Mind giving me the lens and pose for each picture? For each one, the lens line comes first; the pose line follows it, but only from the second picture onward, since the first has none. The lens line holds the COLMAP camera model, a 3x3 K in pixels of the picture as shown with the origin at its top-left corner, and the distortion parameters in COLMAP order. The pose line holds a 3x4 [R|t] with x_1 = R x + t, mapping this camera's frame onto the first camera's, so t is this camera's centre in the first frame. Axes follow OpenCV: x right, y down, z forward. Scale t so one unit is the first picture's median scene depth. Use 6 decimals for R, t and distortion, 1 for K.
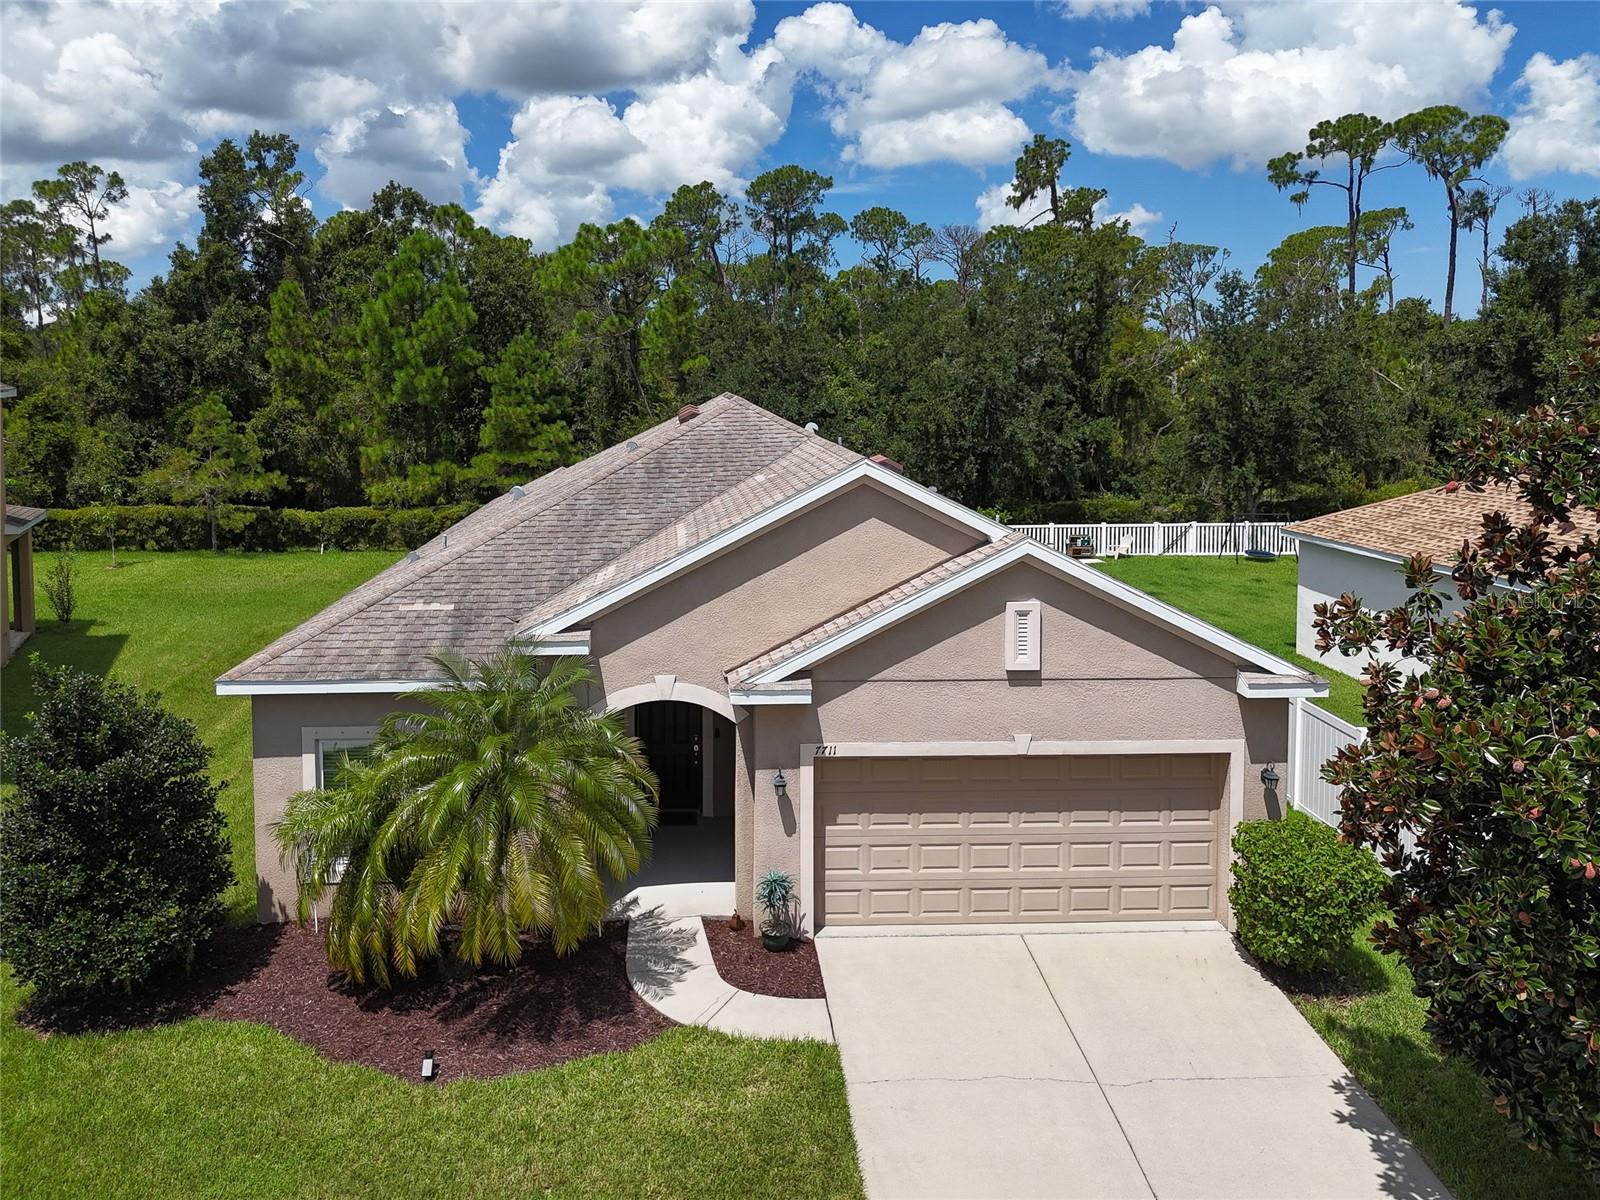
lens RADIAL K [[1198.7, 0, 730.1], [0, 1198.7, 518.9], [0, 0, 1]] dist [0.050473, -0.038700]
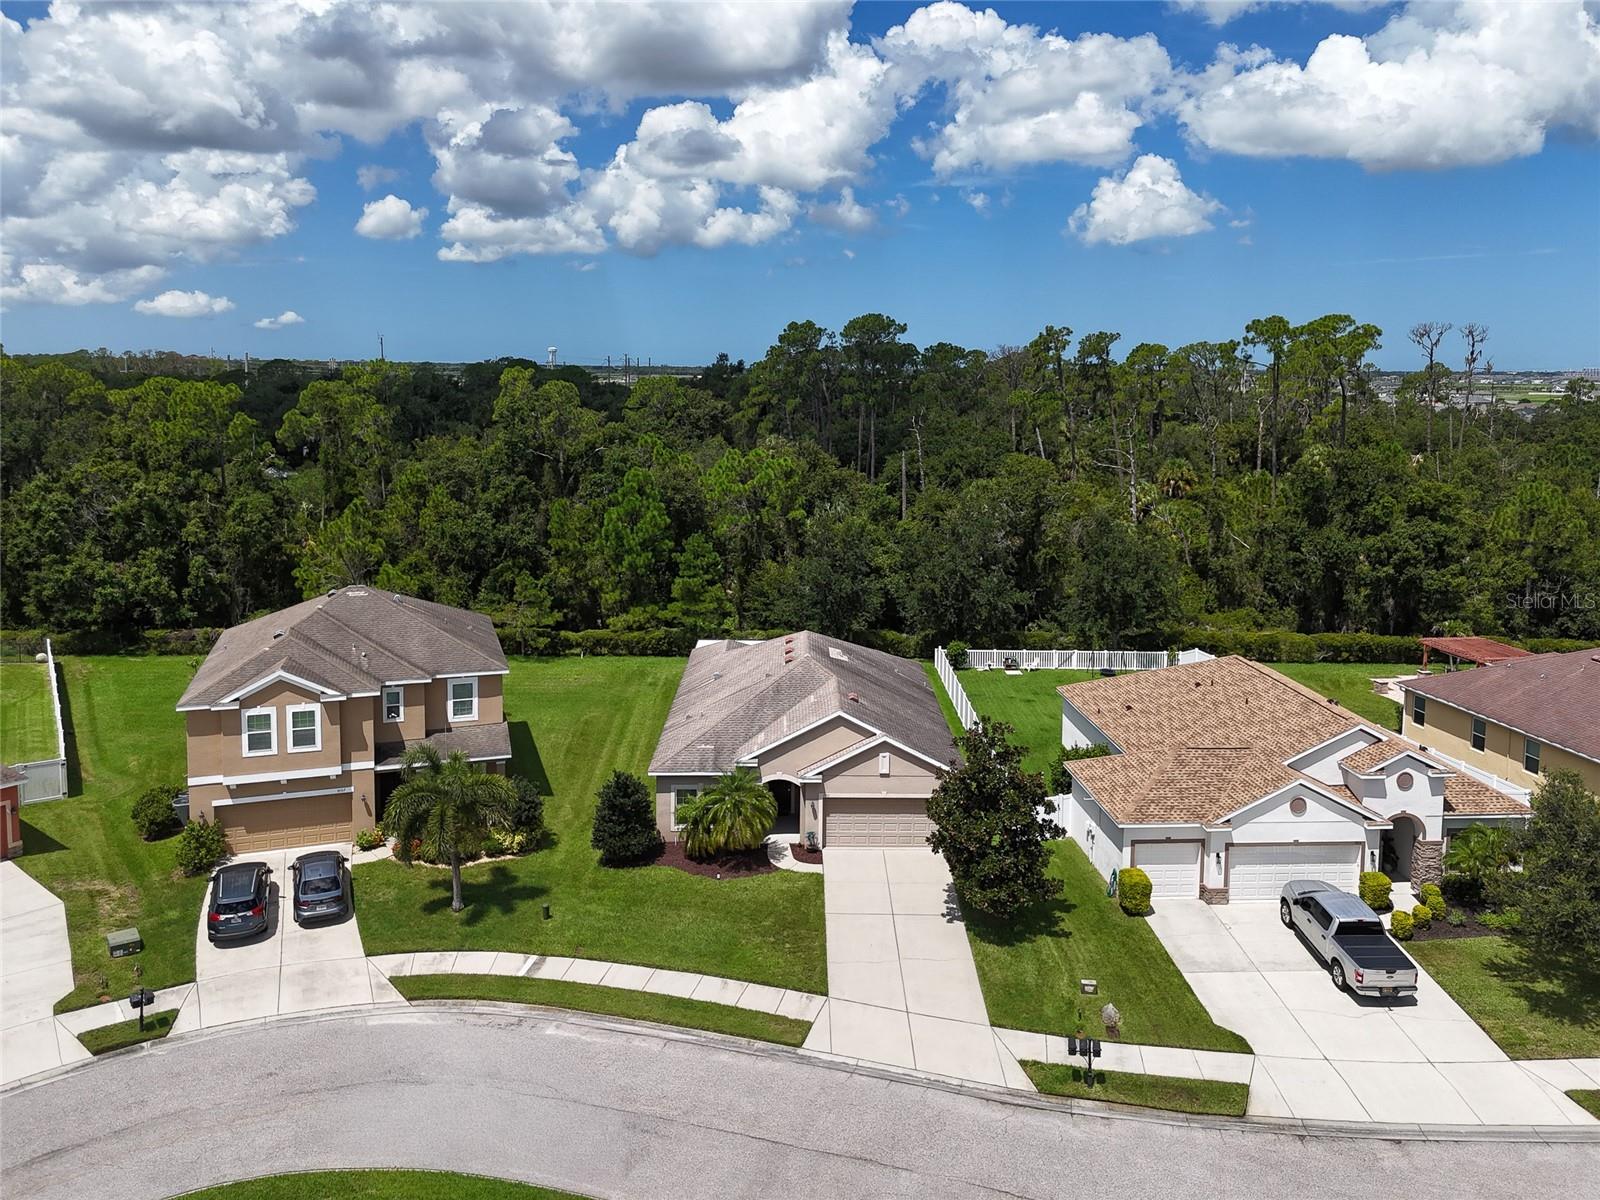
lens RADIAL K [[1198.7, 0, 810.2], [0, 1198.7, 539.0], [0, 0, 1]] dist [0.050473, -0.038700]
pose [[0.999640, 0.015485, -0.021899, 0.092573], [-0.014983, 0.999625, 0.022918, -0.583039], [0.022246, -0.022582, 0.999497, -2.280555]]
